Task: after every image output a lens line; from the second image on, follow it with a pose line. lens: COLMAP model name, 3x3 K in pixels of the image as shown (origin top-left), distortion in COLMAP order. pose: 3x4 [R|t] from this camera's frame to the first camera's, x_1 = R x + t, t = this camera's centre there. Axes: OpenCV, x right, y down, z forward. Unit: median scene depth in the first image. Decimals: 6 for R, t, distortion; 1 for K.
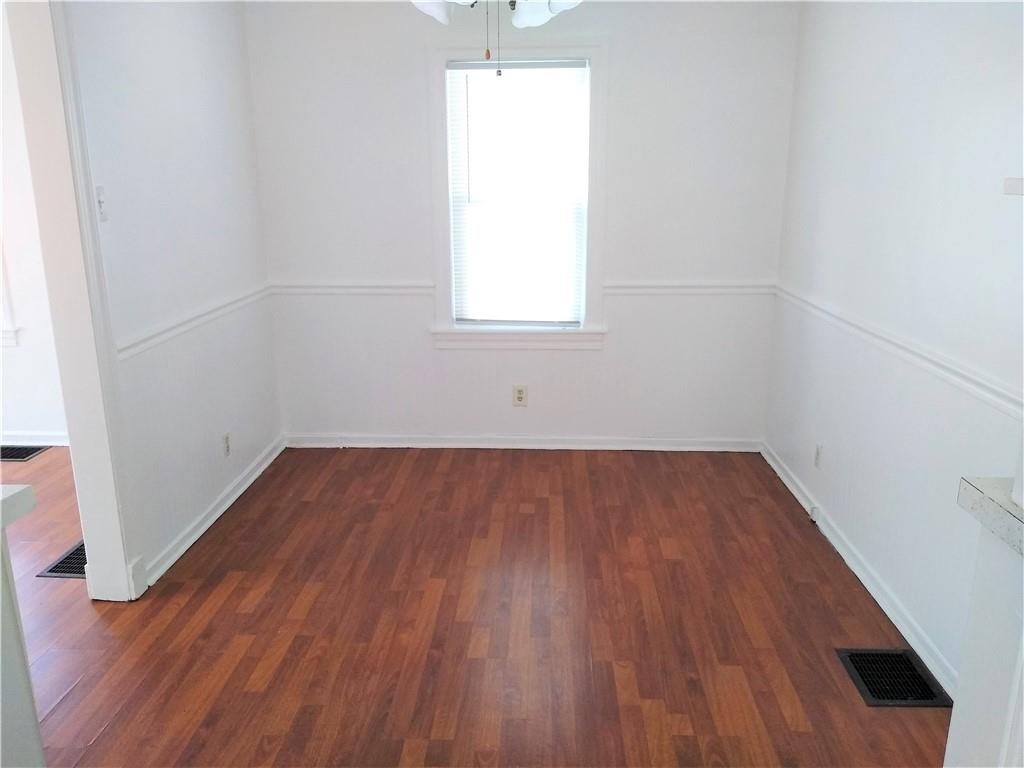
lens RADIAL K [[809.5, 0, 510.0], [0, 809.5, 380.2], [0, 0, 1]] dist [0.067223, -0.107382]
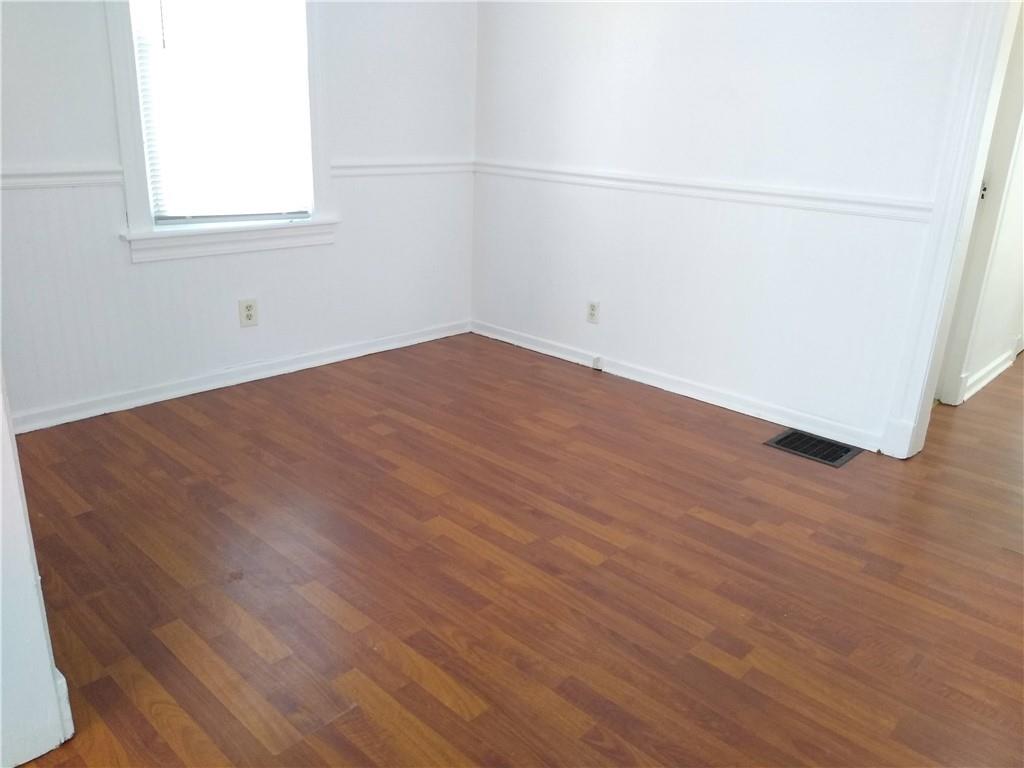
lens RADIAL K [[809.5, 0, 512.1], [0, 809.5, 382.2], [0, 0, 1]] dist [0.067223, -0.107382]
pose [[0.643641, -0.214156, 0.734754, -0.451040], [0.145812, 0.976780, 0.156969, -0.001908], [-0.751309, 0.006104, 0.659922, 0.310268]]
